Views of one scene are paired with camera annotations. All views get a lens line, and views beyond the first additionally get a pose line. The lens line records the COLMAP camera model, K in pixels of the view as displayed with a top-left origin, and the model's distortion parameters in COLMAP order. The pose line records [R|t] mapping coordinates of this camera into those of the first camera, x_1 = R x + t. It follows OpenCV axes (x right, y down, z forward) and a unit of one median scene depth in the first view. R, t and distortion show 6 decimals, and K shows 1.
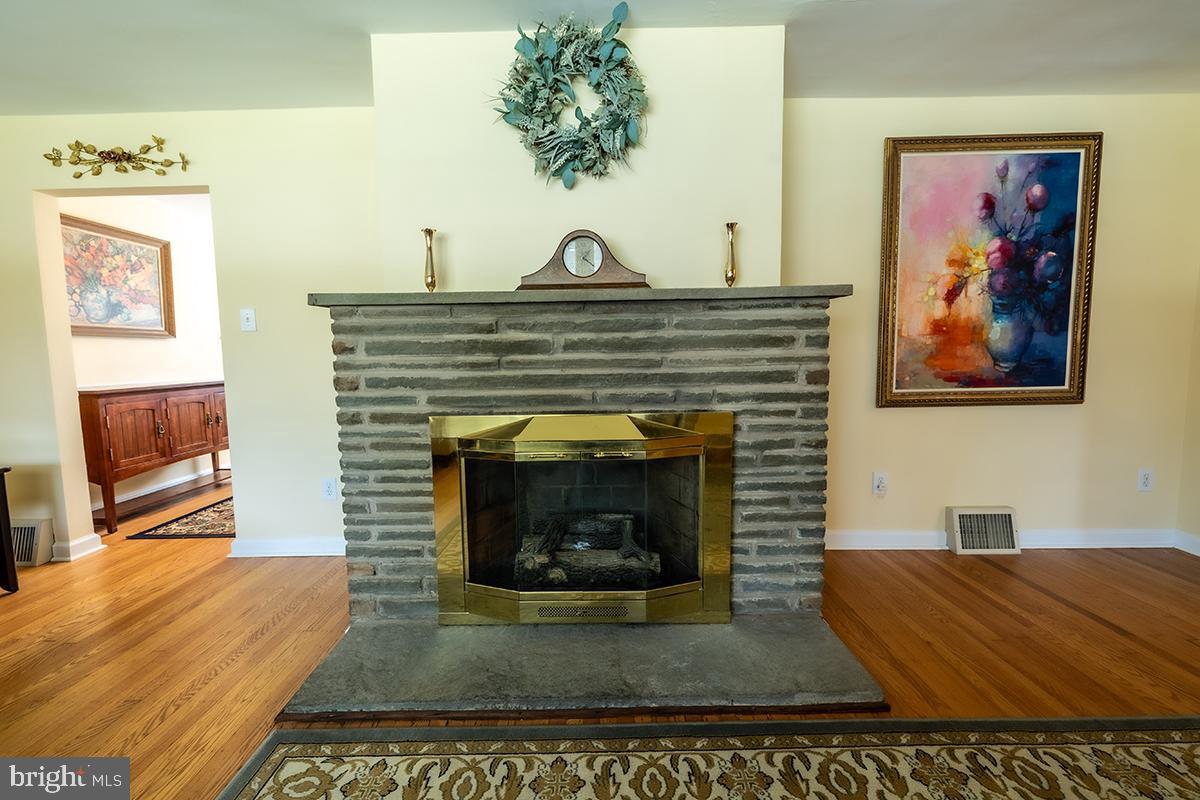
lens RADIAL K [[500.8, 0, 595.7], [0, 500.8, 394.5], [0, 0, 1]] dist [-0.000308, -0.000154]
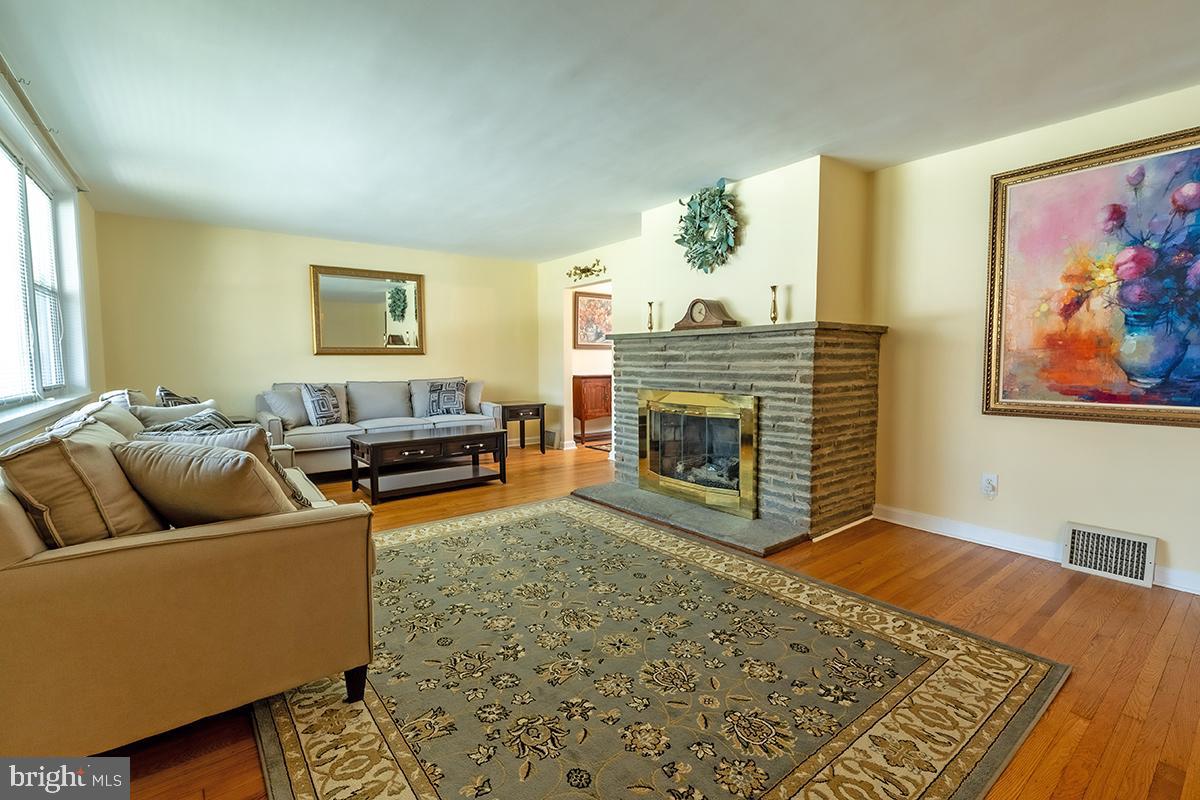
lens RADIAL K [[538.4, 0, 595.1], [0, 538.4, 394.2], [0, 0, 1]] dist [-0.001811, -0.000300]
pose [[0.613362, 0.062717, -0.787308, 1.007737], [-0.073166, 0.997068, 0.022425, 0.018807], [0.786405, 0.043850, 0.616152, -0.428362]]
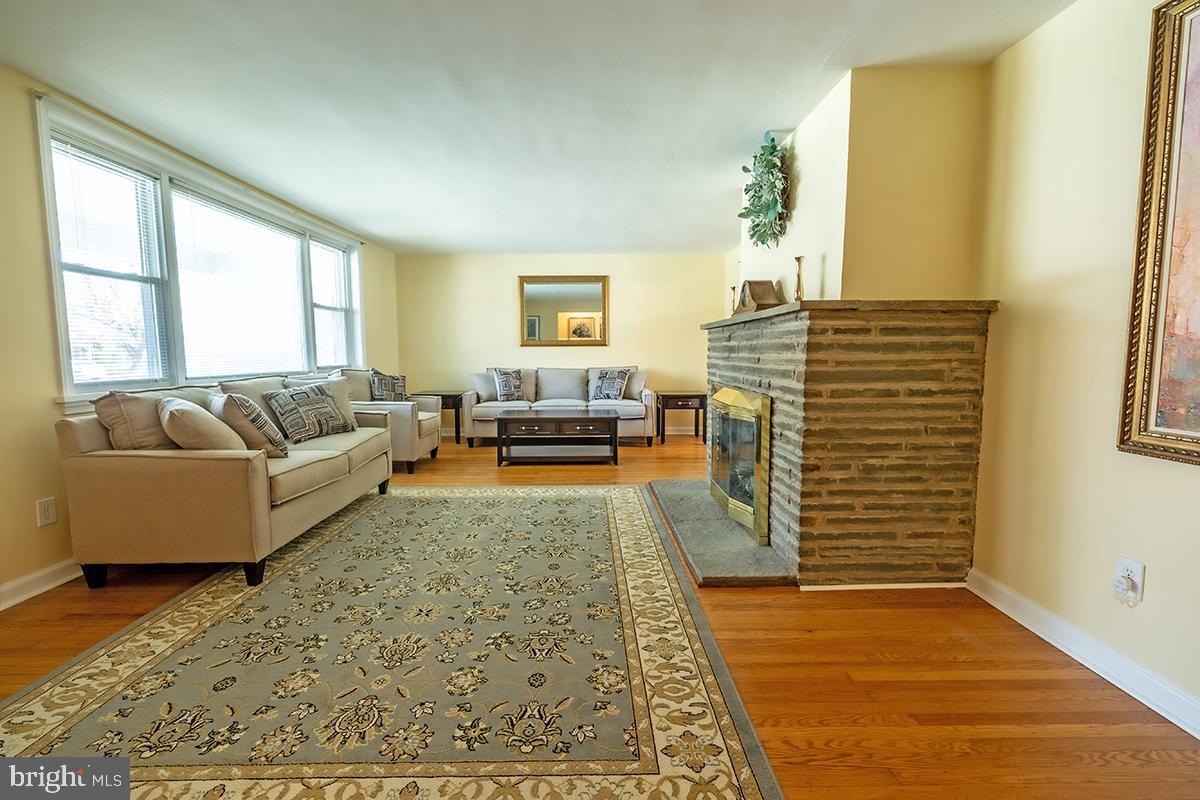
lens RADIAL K [[500.8, 0, 595.7], [0, 500.8, 394.5], [0, 0, 1]] dist [-0.000308, -0.000154]
pose [[0.017102, 0.101047, -0.994735, 1.202323], [-0.084910, 0.991433, 0.099252, -0.050833], [0.996242, 0.082765, 0.025536, 0.345818]]
